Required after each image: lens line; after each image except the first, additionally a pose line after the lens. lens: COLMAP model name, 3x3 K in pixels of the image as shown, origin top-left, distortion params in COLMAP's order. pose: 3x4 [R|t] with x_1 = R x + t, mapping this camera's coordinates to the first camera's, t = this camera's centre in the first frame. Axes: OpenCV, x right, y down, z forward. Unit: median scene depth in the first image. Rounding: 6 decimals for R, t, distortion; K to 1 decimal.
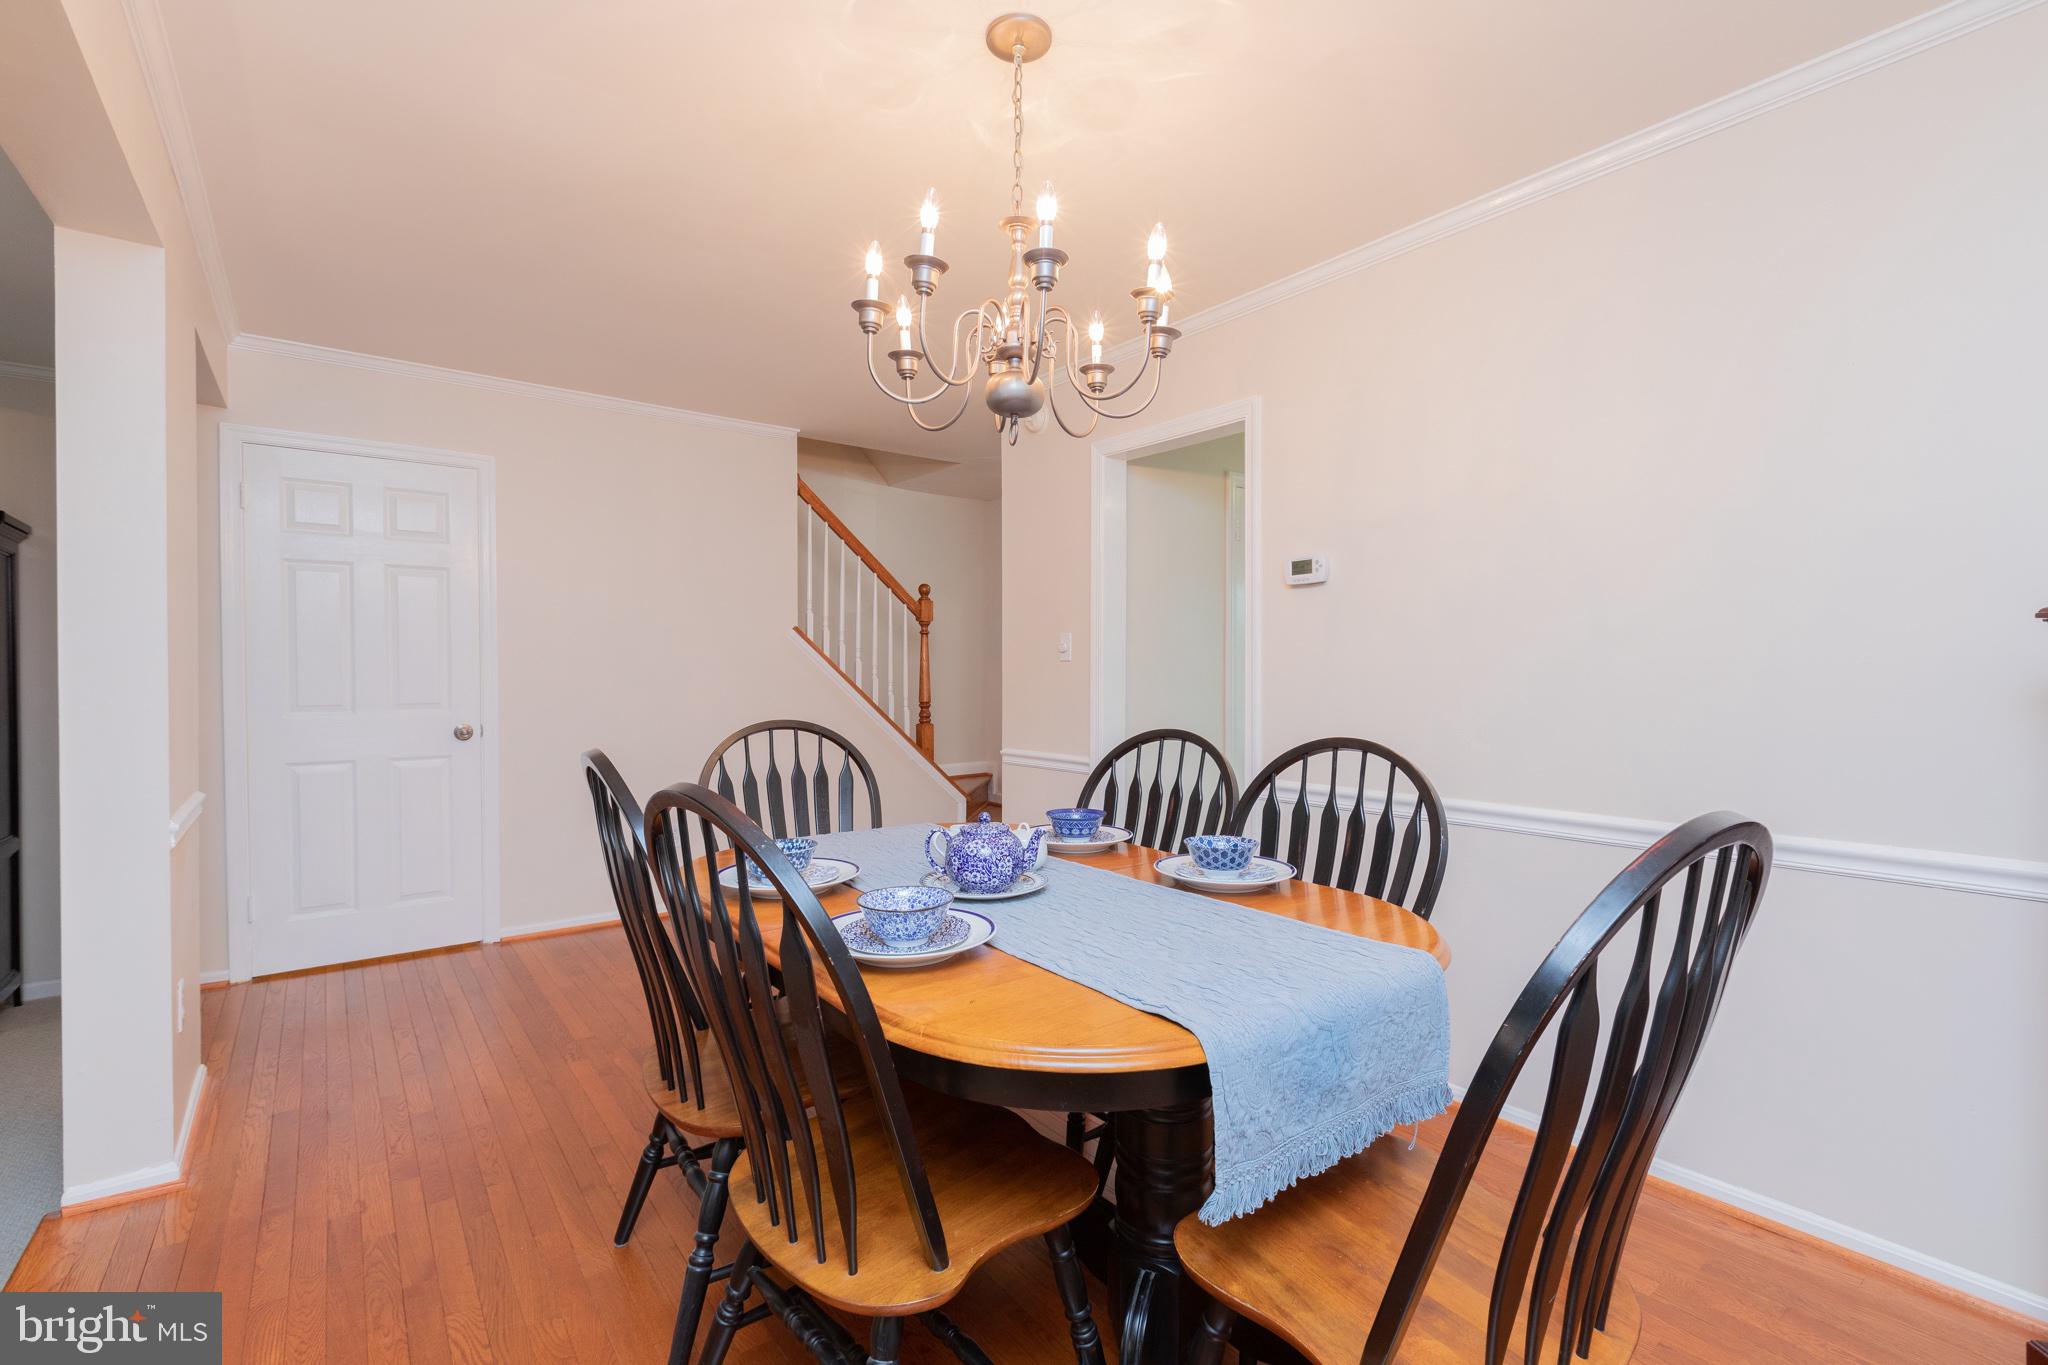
lens RADIAL K [[906.7, 0, 1008.9], [0, 906.7, 684.6], [0, 0, 1]] dist [0.000460, 0.000244]
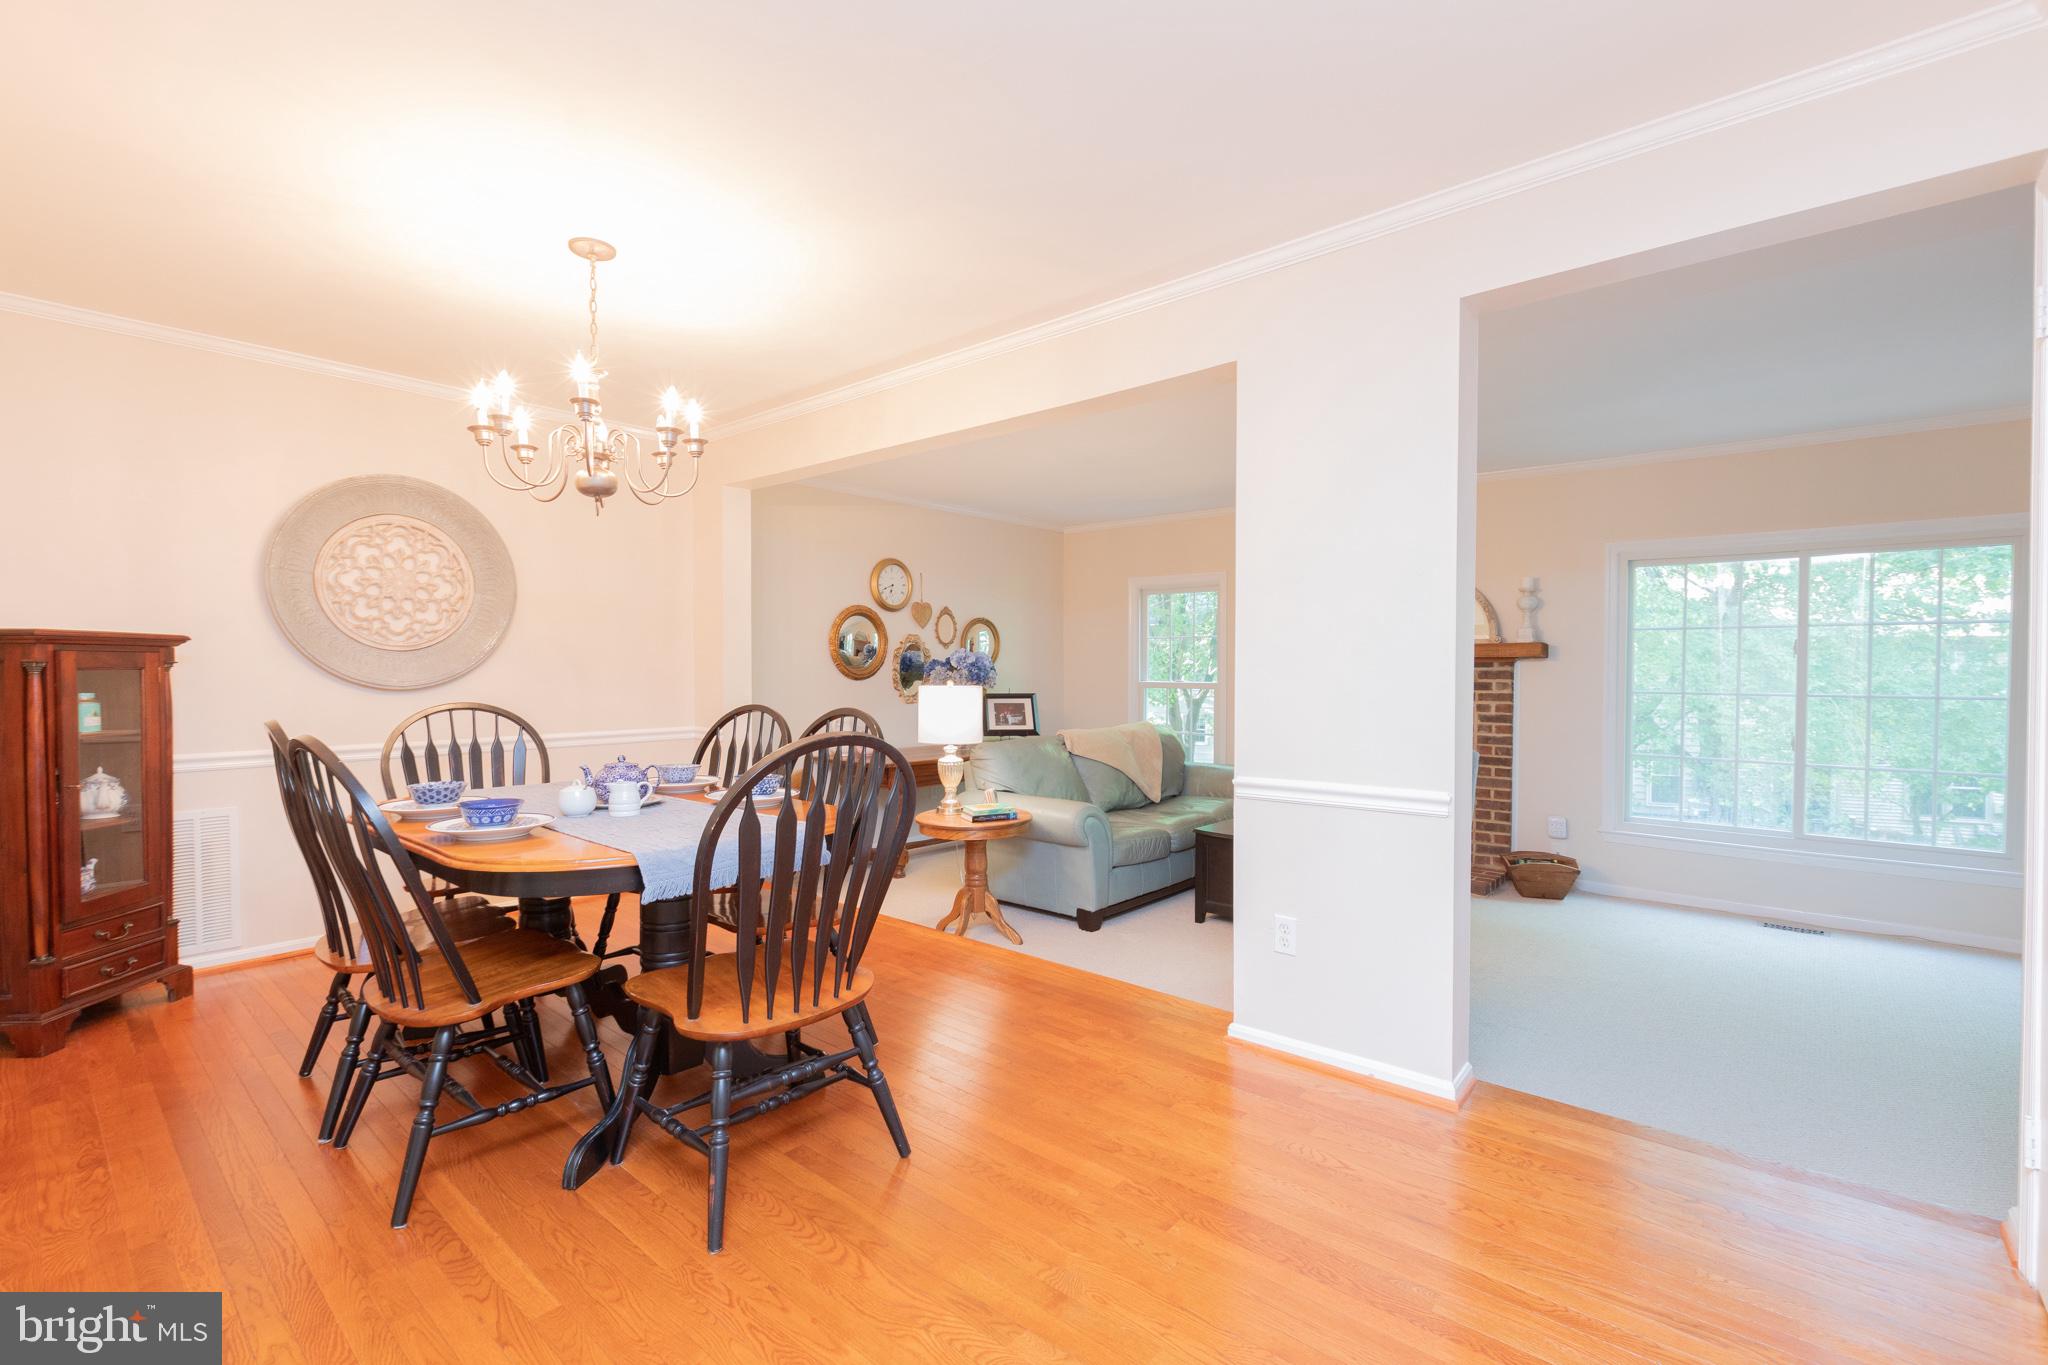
lens RADIAL K [[906.7, 0, 1040.1], [0, 906.7, 677.9], [0, 0, 1]] dist [0.000460, 0.000244]
pose [[0.979193, -0.010707, 0.202651, 0.328791], [0.008767, 0.999907, 0.010468, -0.004162], [-0.202744, -0.008474, 0.979195, -0.484275]]
